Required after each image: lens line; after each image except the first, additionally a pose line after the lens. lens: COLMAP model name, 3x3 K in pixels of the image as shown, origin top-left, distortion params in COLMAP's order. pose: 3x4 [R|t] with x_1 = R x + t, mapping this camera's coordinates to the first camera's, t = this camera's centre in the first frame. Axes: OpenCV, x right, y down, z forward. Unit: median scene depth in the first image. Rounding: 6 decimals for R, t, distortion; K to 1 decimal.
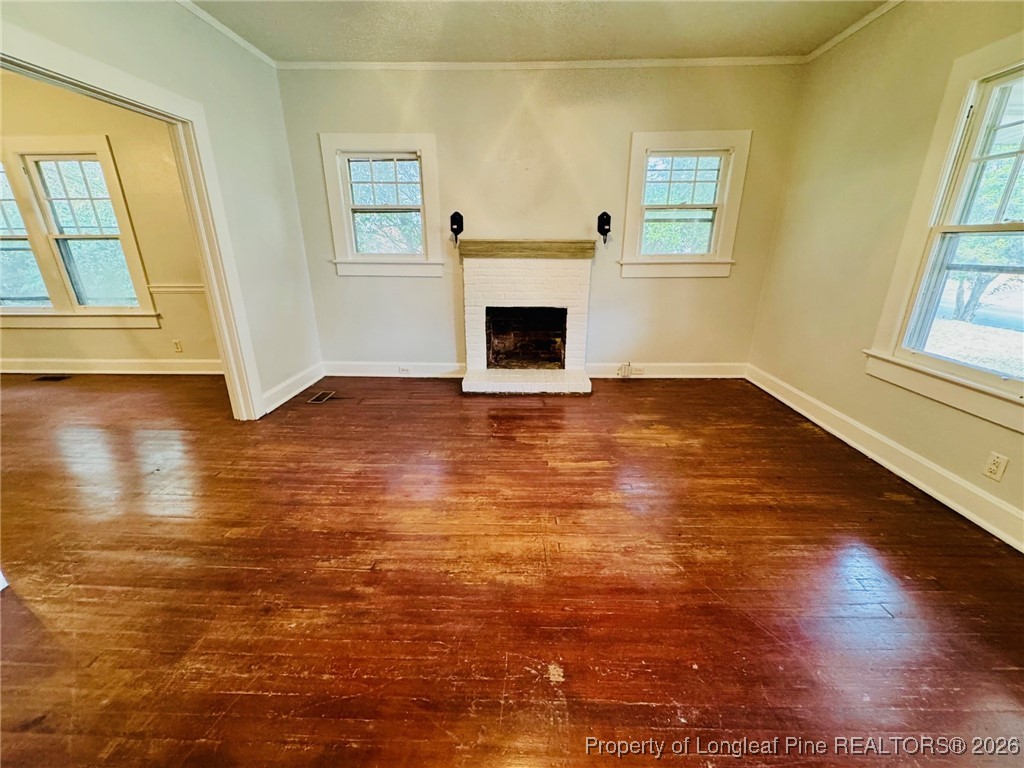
lens RADIAL K [[419.4, 0, 512.0], [0, 419.4, 384.0], [0, 0, 1]] dist [-0.001339, -0.000508]
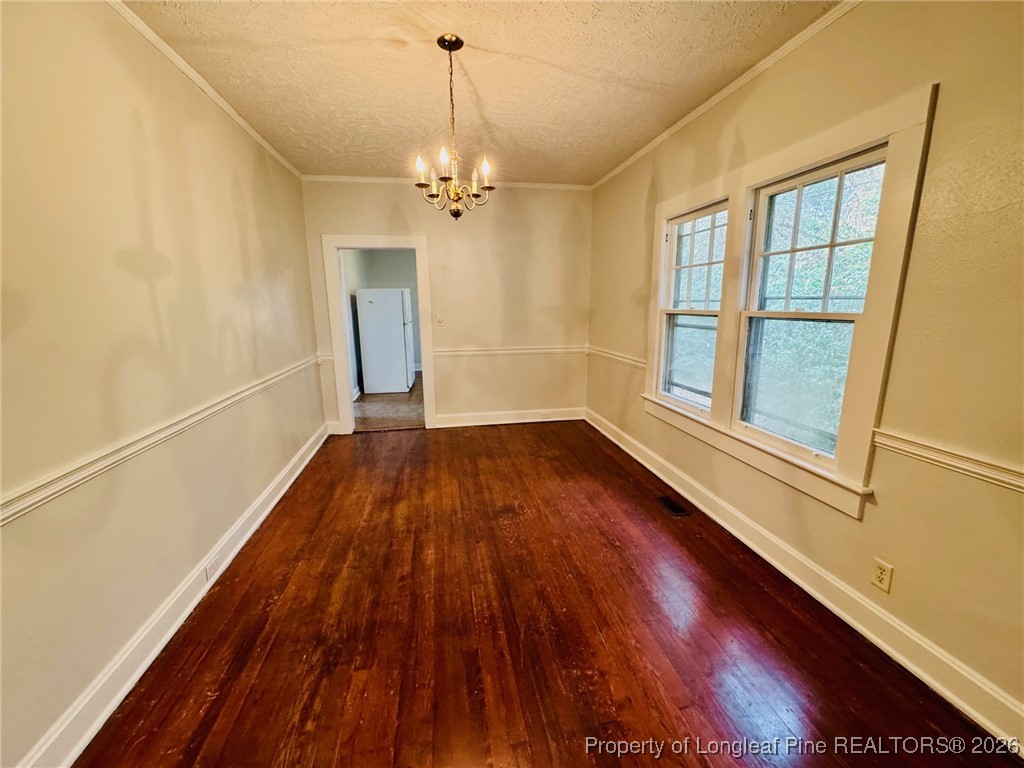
lens RADIAL K [[408.2, 0, 512.8], [0, 408.2, 382.4], [0, 0, 1]] dist [-0.000298, -0.000108]
pose [[0.210465, 0.190968, -0.958768, -0.556274], [-0.318123, 0.940734, 0.117543, -0.210966], [0.924393, 0.280268, 0.258744, 0.535776]]
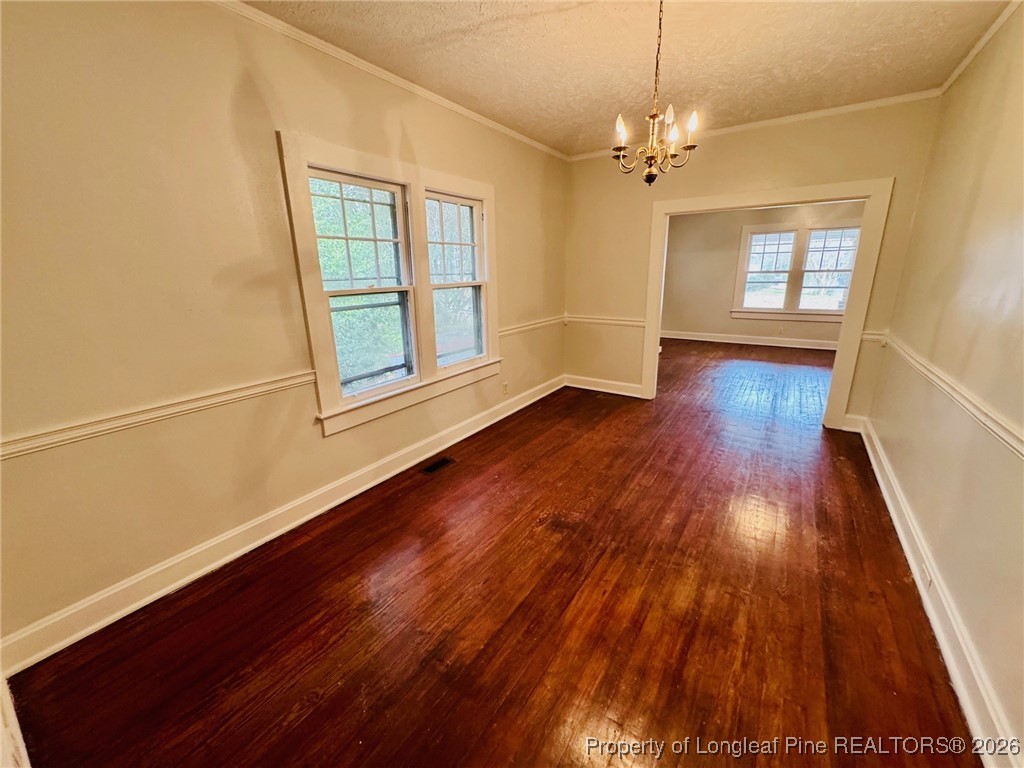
lens RADIAL K [[408.2, 0, 512.8], [0, 408.2, 382.4], [0, 0, 1]] dist [-0.000298, -0.000108]
pose [[0.536563, -0.230241, 0.811843, -1.660184], [0.297091, 0.952006, 0.073638, -0.180220], [-0.789834, 0.201680, 0.579213, 0.438042]]
